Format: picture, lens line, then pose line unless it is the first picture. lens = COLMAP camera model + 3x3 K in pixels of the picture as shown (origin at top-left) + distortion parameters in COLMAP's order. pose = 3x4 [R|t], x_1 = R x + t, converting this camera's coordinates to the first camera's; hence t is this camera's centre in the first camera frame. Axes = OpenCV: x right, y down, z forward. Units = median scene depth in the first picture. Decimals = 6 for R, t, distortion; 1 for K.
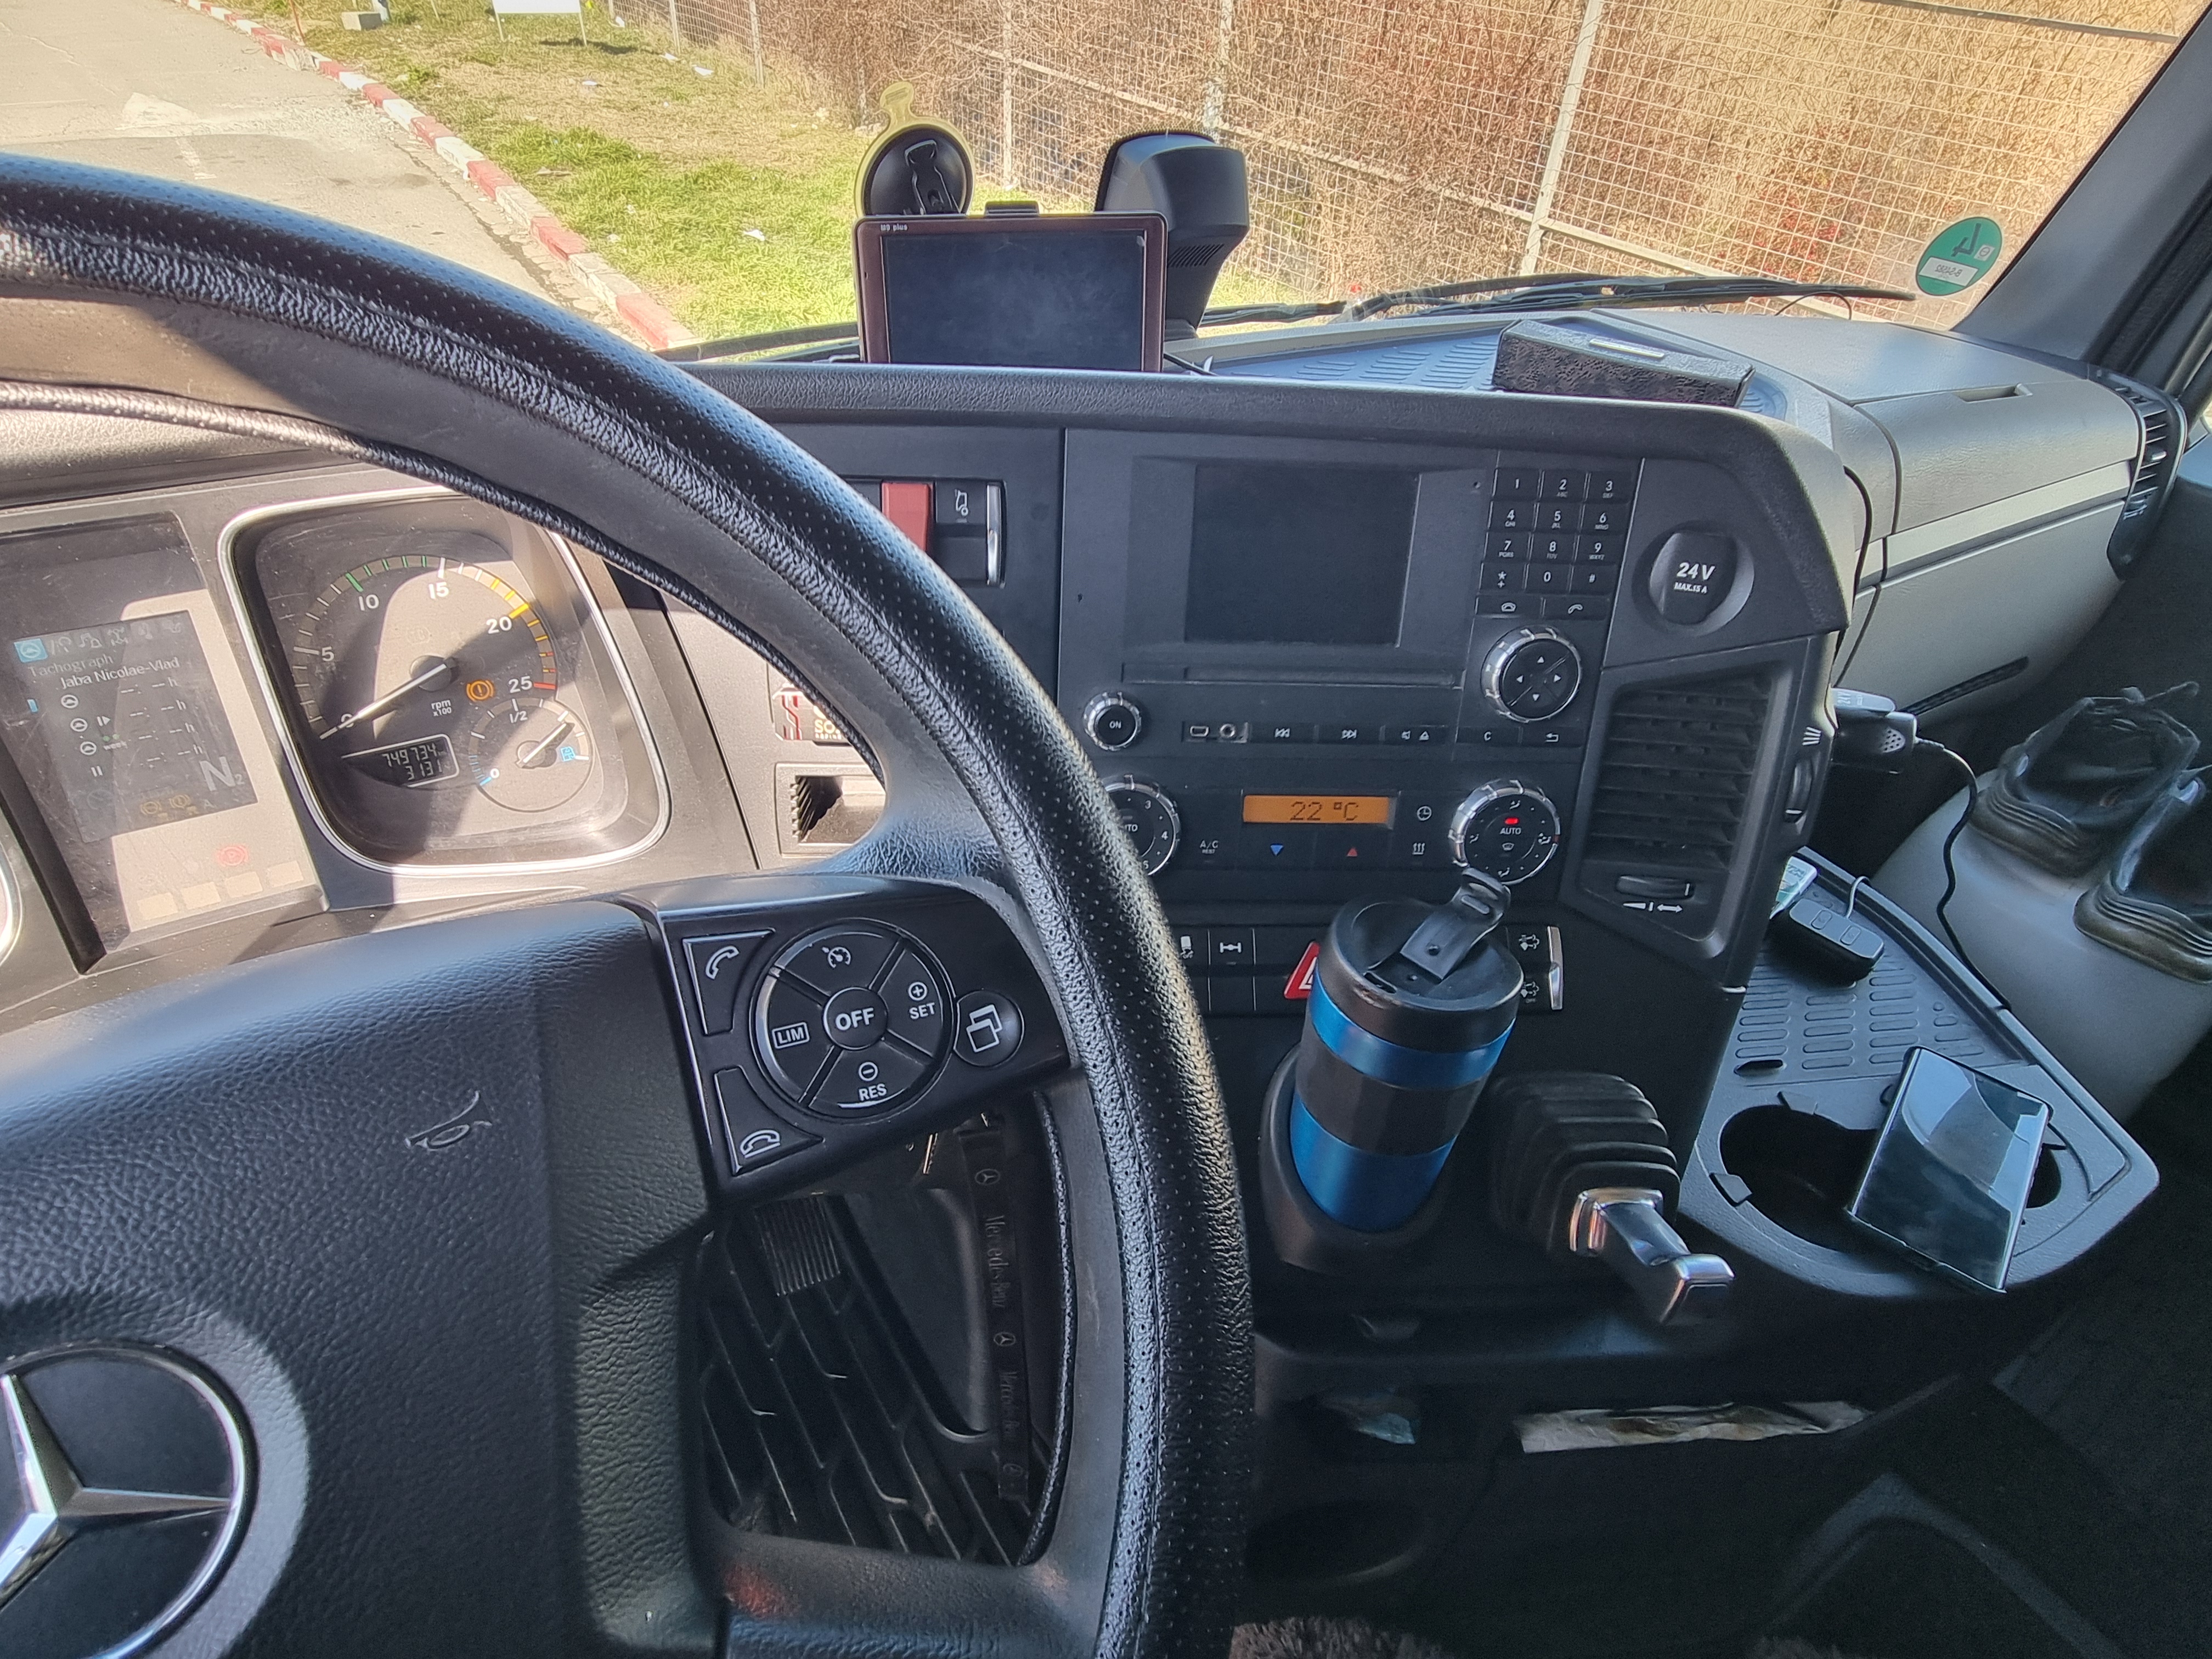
lens RADIAL K [[1188.4, 0, 1073.9], [0, 1188.4, 821.6], [0, 0, 1]] dist [-0.001719, 0.000150]
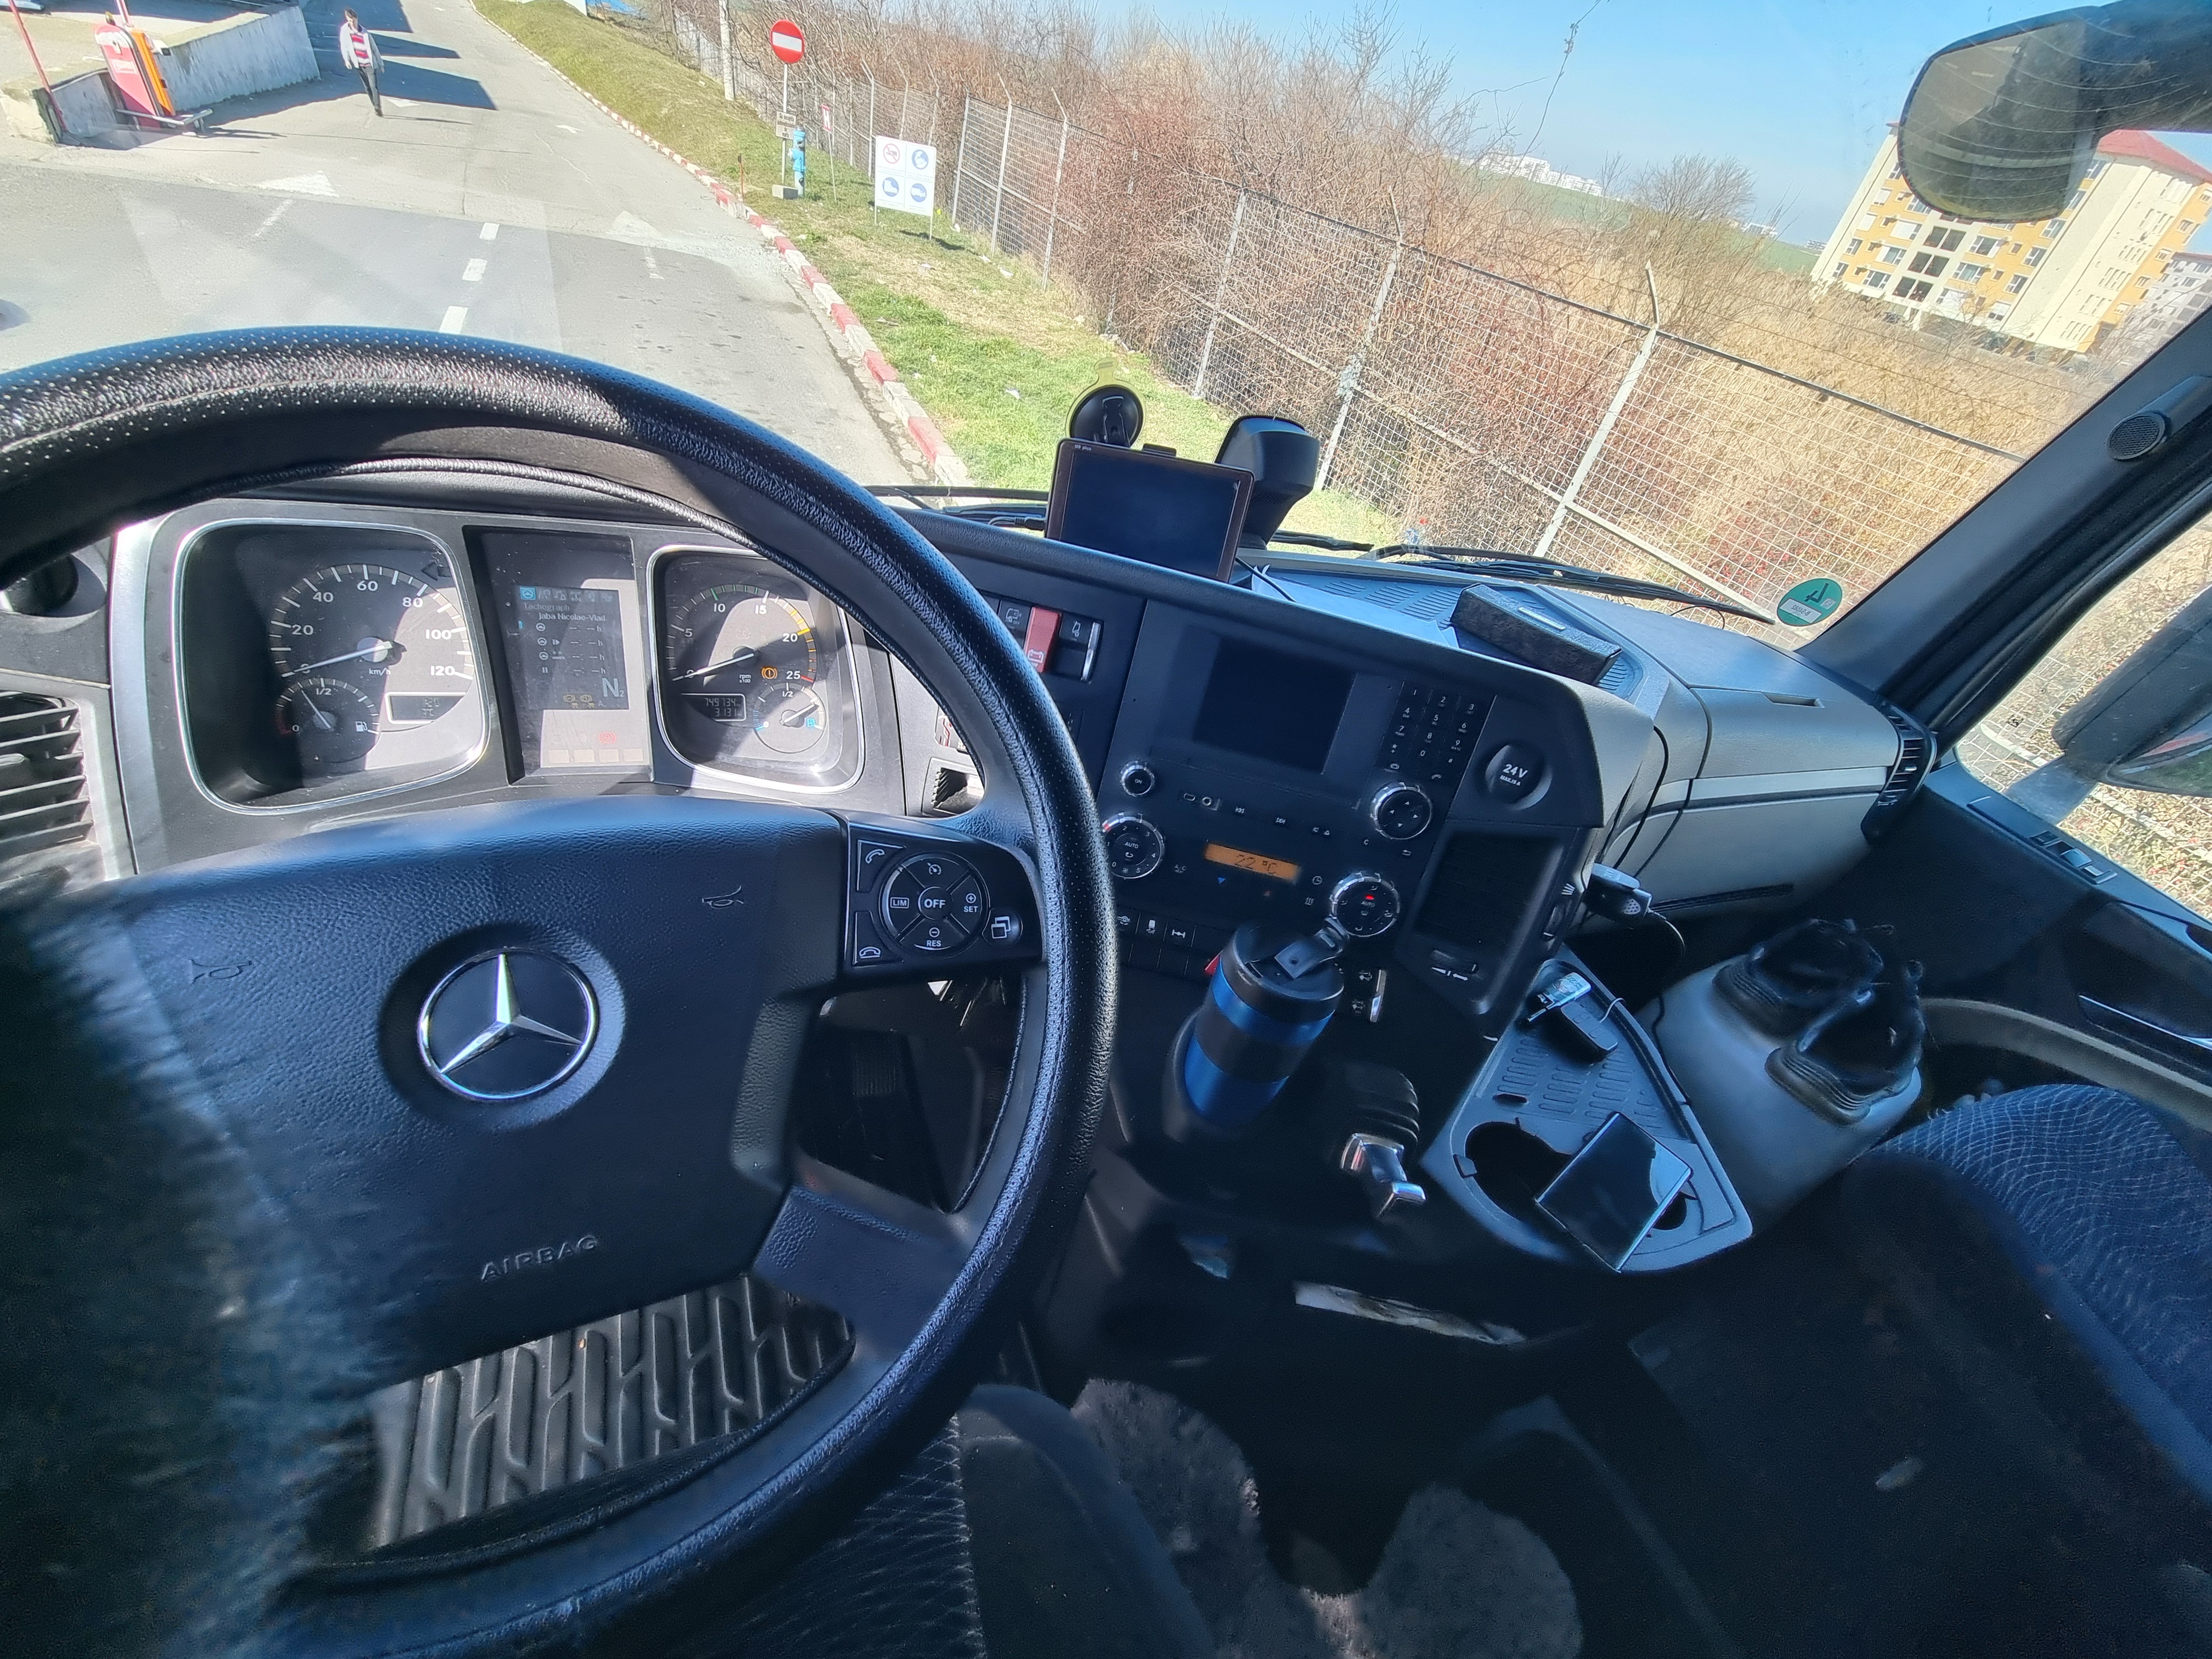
lens RADIAL K [[888.8, 0, 1106.0], [0, 888.8, 829.5], [0, 0, 1]] dist [-0.000463, -0.000028]
pose [[0.971549, 0.231251, -0.051142, 0.058794], [-0.232261, 0.972542, -0.014699, 0.008829], [0.046339, 0.026159, 0.998583, -0.179474]]
